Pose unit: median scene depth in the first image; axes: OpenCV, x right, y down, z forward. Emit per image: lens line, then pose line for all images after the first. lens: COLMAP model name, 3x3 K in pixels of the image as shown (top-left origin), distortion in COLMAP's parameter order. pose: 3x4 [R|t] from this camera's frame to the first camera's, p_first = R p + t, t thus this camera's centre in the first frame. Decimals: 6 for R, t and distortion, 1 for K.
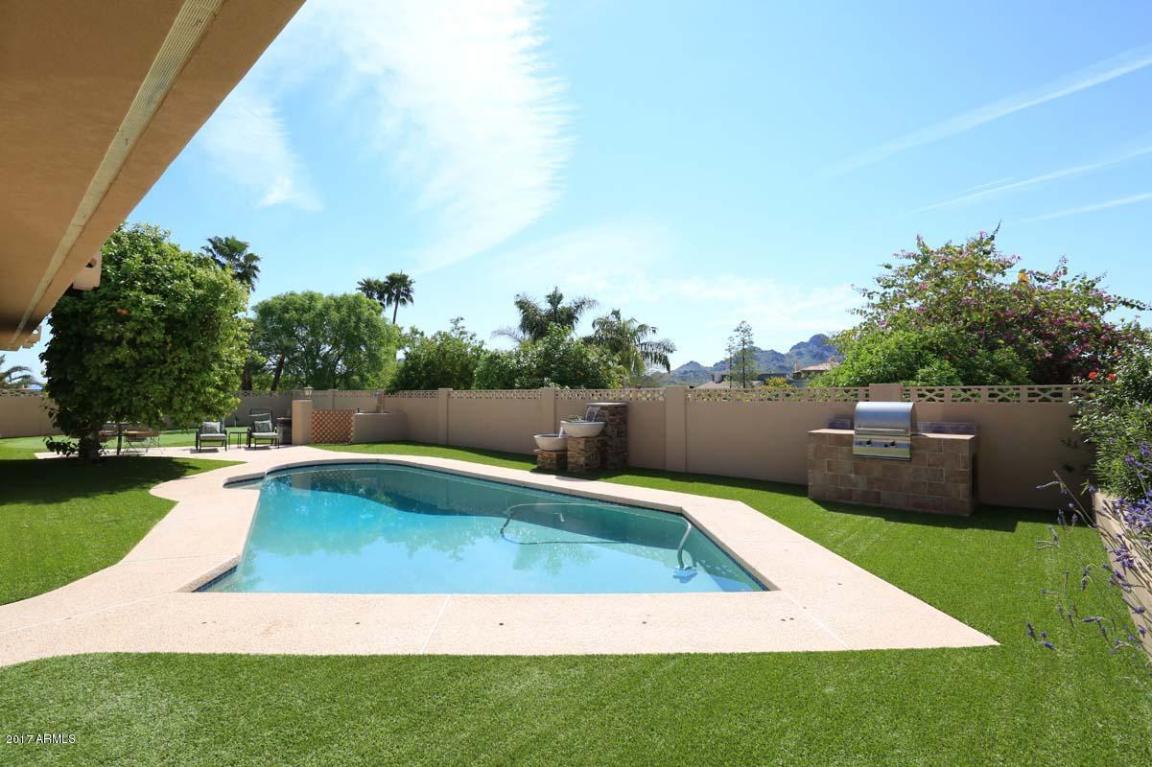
lens RADIAL K [[543.6, 0, 576.0], [0, 543.6, 383.5], [0, 0, 1]] dist [-0.051328, 0.018727]
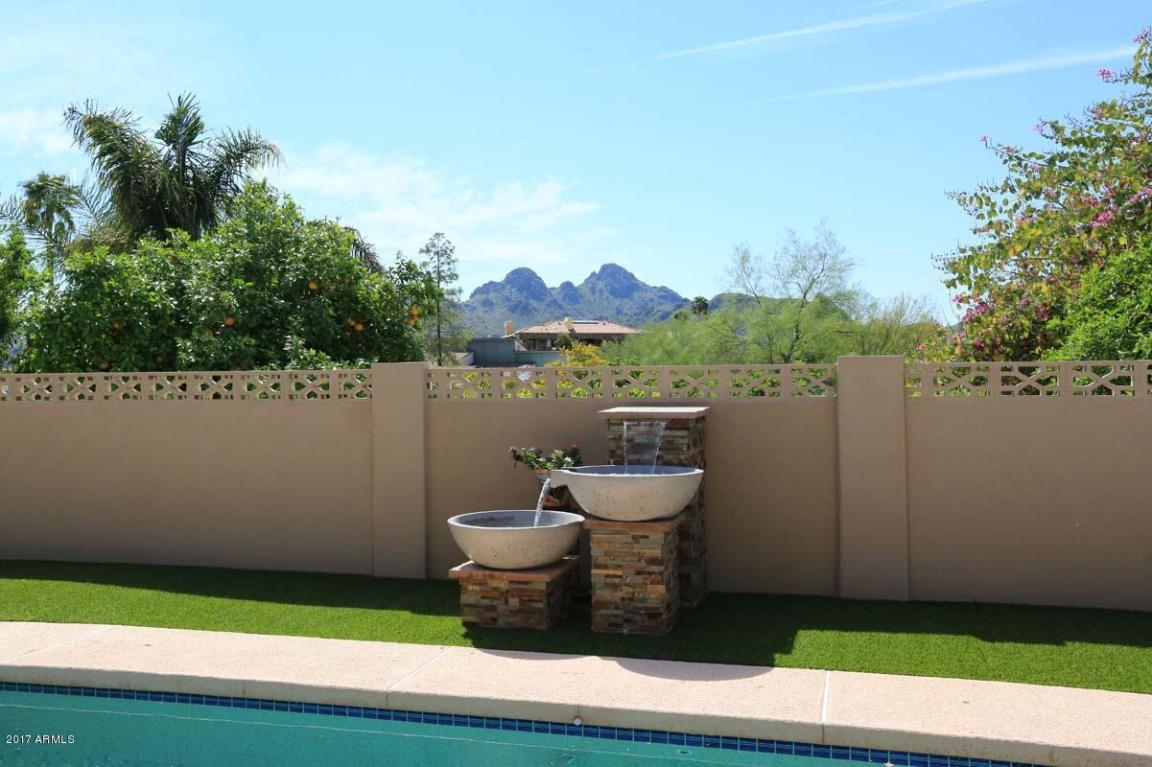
lens RADIAL K [[1078.9, 0, 576.0], [0, 1078.9, 383.5], [0, 0, 1]] dist [0.014278, 0.005027]
pose [[0.892971, -0.009204, 0.450020, -0.292232], [-0.001459, 0.999726, 0.023341, 0.005127], [-0.450112, -0.021500, 0.892713, 0.442326]]
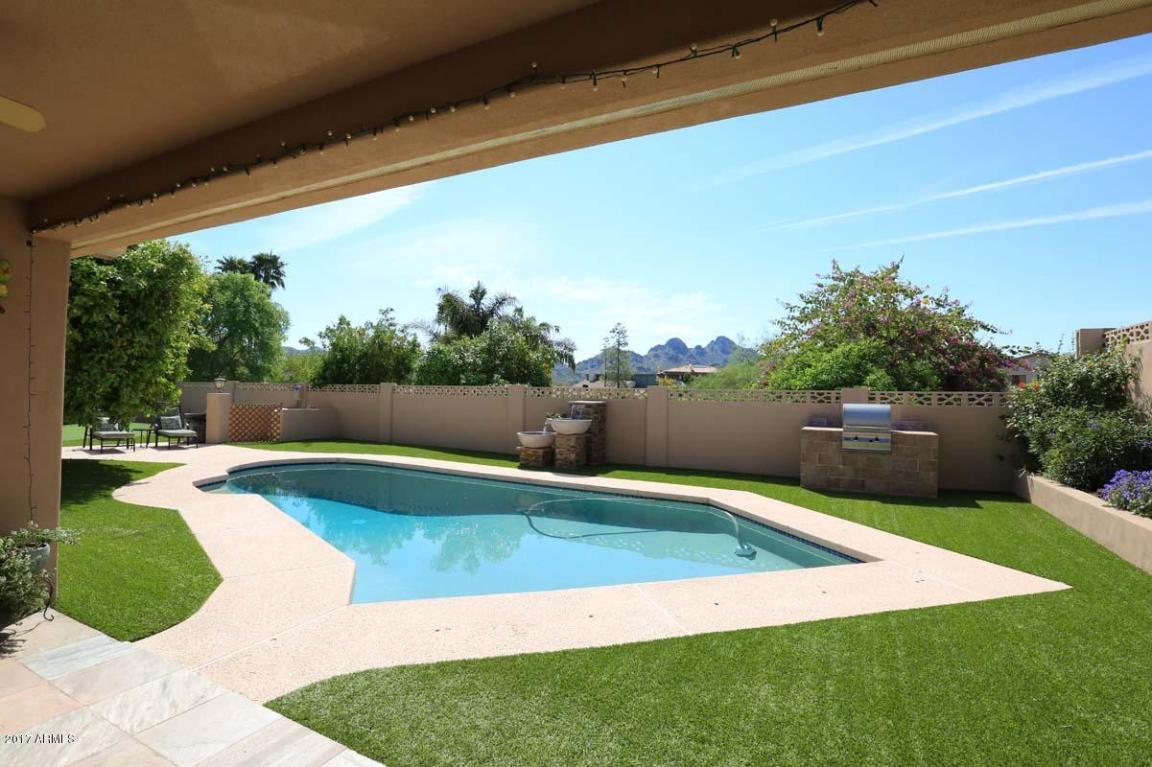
lens RADIAL K [[543.6, 0, 576.0], [0, 543.6, 383.5], [0, 0, 1]] dist [-0.051328, 0.018727]
pose [[0.970379, 0.020959, 0.240678, -0.219279], [-0.022204, 0.999750, 0.002459, 0.000510], [-0.240566, -0.007730, 0.970602, 0.003251]]
